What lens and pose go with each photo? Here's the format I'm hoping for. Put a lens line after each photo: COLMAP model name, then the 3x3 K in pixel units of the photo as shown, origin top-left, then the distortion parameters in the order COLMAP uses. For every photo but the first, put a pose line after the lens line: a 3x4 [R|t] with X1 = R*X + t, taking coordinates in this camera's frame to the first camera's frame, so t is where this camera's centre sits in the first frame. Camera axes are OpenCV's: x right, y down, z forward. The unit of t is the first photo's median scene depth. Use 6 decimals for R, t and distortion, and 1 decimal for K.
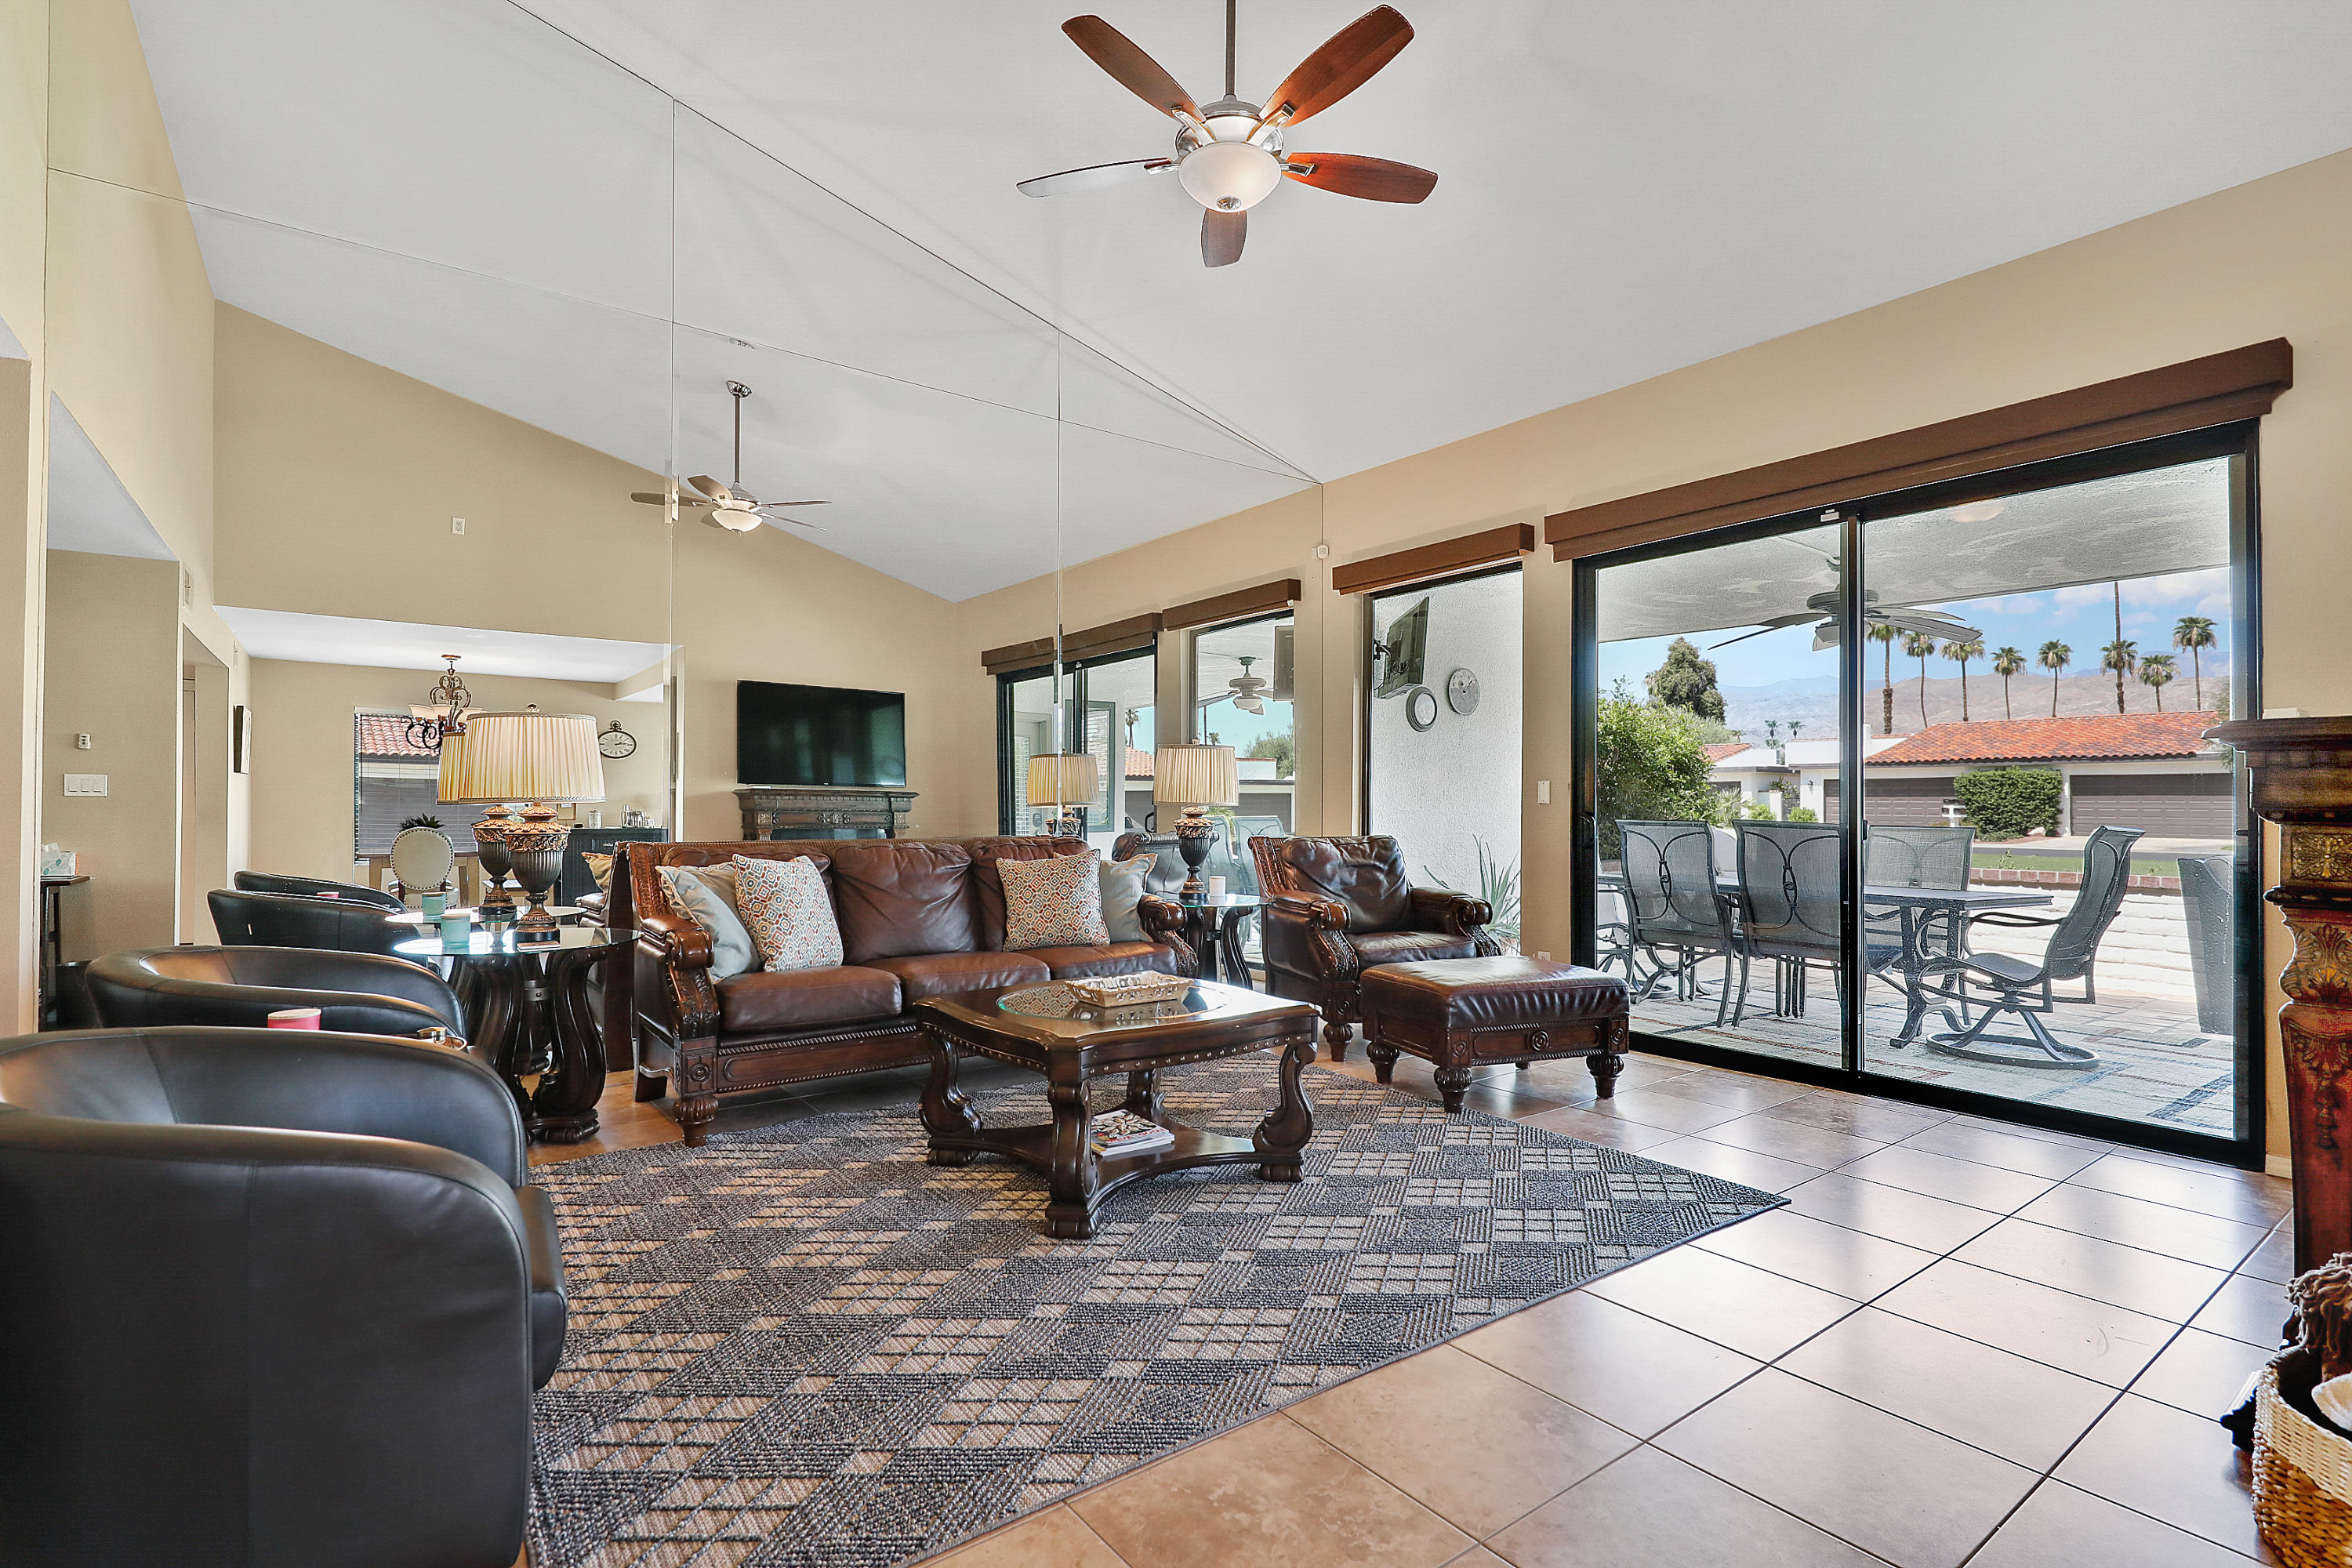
lens RADIAL K [[1104.5, 0, 1191.2], [0, 1104.5, 796.1], [0, 0, 1]] dist [0.003611, -0.000627]
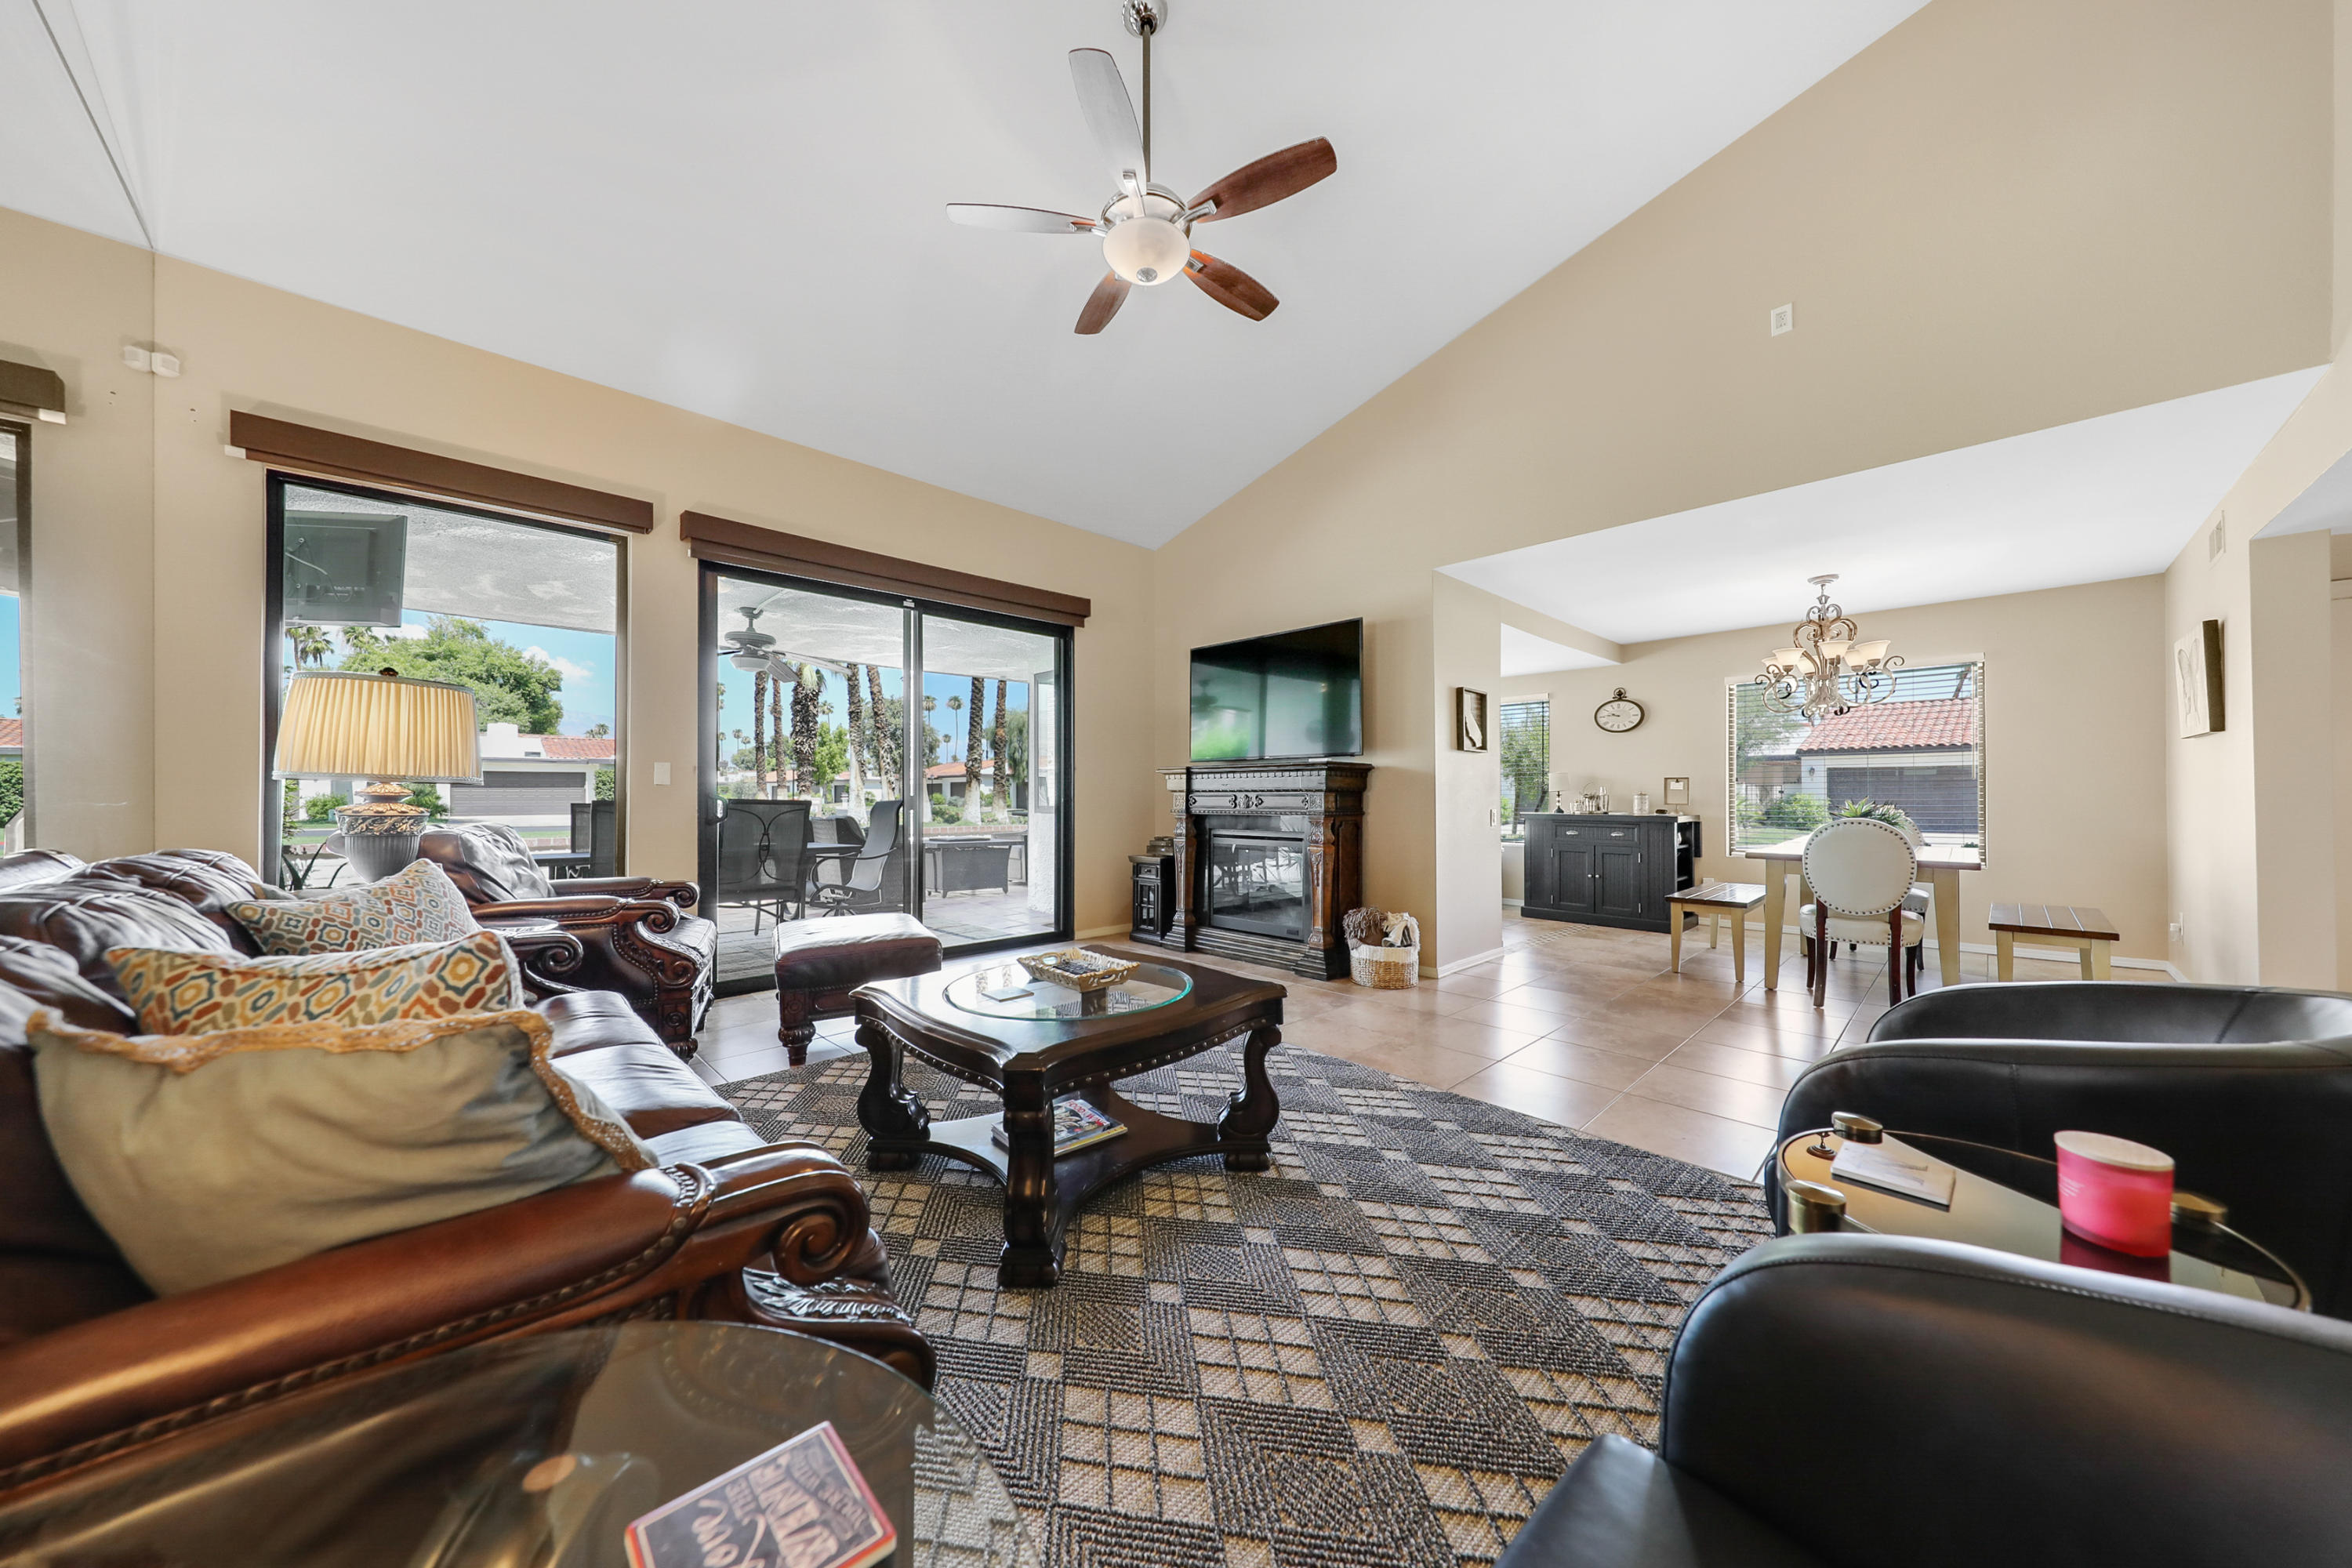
lens RADIAL K [[778.9, 0, 1189.8], [0, 778.9, 781.9], [0, 0, 1]] dist [0.011316, 0.000025]
pose [[-0.139356, 0.013656, 0.990148, -0.067780], [-0.007102, 0.999865, -0.014789, 0.001684], [-0.990217, -0.009093, -0.139240, 0.089437]]
